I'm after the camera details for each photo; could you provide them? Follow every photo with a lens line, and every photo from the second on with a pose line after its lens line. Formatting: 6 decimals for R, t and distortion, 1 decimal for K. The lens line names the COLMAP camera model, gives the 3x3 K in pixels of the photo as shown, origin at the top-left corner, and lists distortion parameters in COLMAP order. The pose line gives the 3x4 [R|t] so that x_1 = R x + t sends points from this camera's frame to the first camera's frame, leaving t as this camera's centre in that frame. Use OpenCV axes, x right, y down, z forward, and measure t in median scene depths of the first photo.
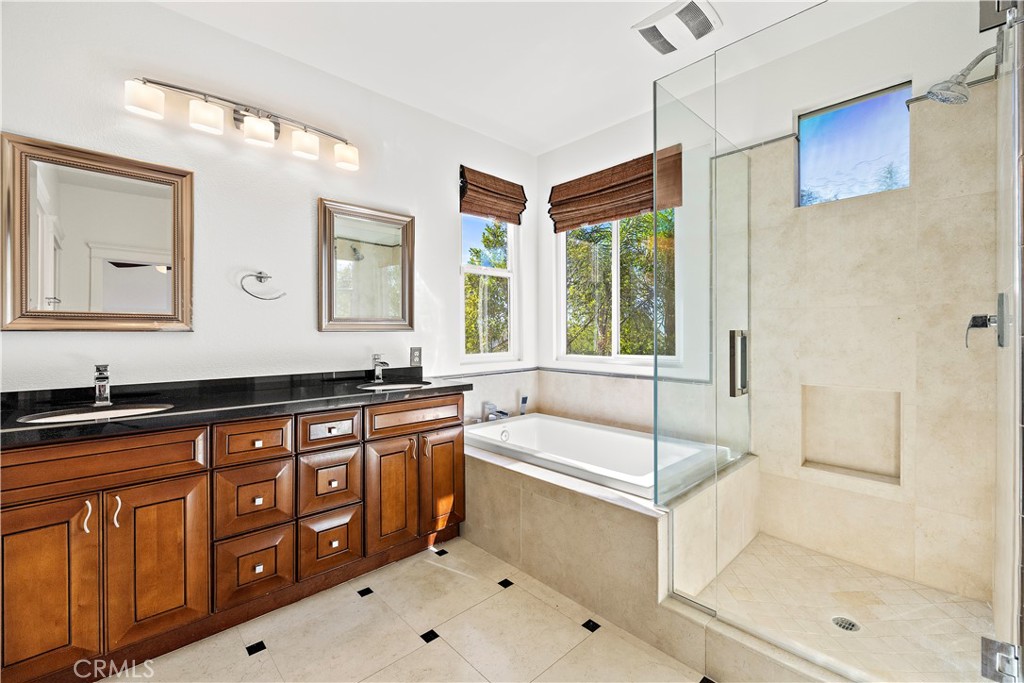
lens RADIAL K [[435.7, 0, 516.4], [0, 435.7, 336.1], [0, 0, 1]] dist [-0.002075, -0.000333]
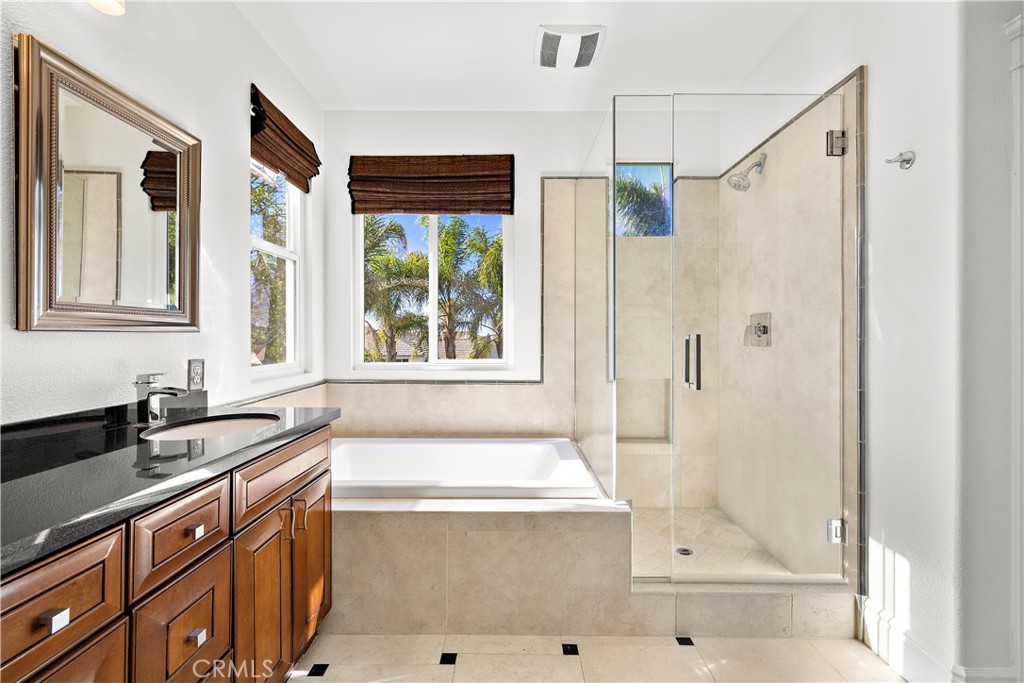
lens RADIAL K [[435.7, 0, 514.2], [0, 435.7, 338.9], [0, 0, 1]] dist [-0.002075, -0.000333]
pose [[0.689206, 0.000002, 0.724566, -0.408077], [0.002539, 0.999994, -0.002417, 0.000661], [-0.724561, 0.003505, 0.689201, 0.306478]]
